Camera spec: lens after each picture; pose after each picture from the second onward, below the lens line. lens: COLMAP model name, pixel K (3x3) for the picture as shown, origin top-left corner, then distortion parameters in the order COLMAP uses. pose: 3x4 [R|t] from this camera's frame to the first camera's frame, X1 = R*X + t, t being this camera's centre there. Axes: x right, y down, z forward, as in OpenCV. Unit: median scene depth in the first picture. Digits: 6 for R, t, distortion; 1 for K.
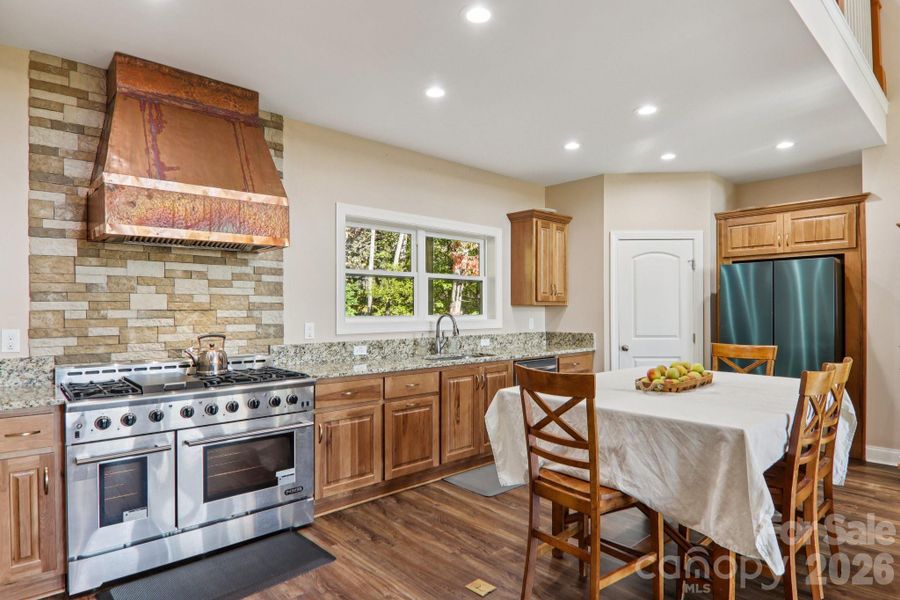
lens RADIAL K [[499.8, 0, 450.4], [0, 499.8, 305.7], [0, 0, 1]] dist [-0.007321, -0.013378]
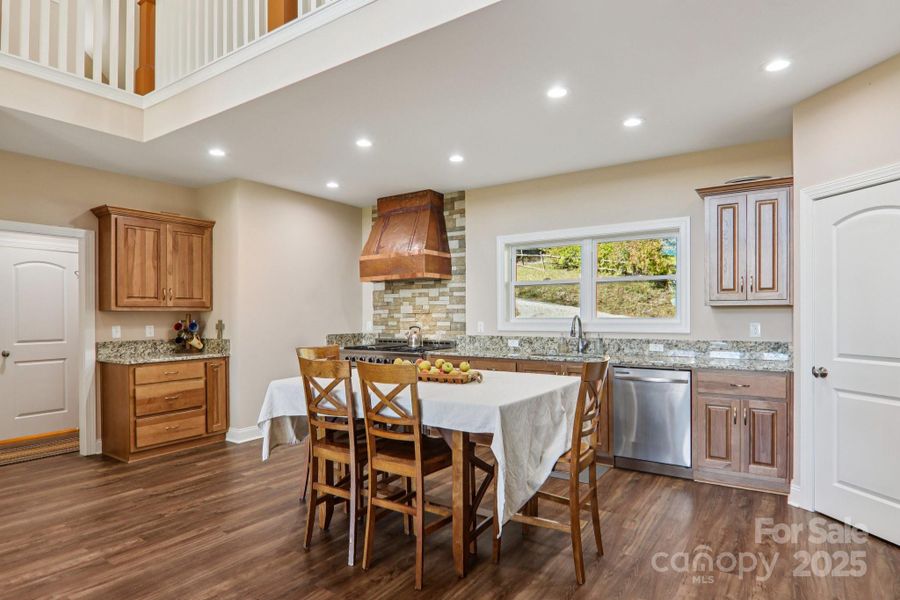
lens RADIAL K [[499.8, 0, 451.9], [0, 499.8, 309.7], [0, 0, 1]] dist [-0.007321, -0.013378]
pose [[0.240136, -0.007681, -0.970709, 1.205522], [0.013363, 0.999900, -0.004606, 0.004233], [0.970647, -0.011865, 0.240215, 0.583938]]
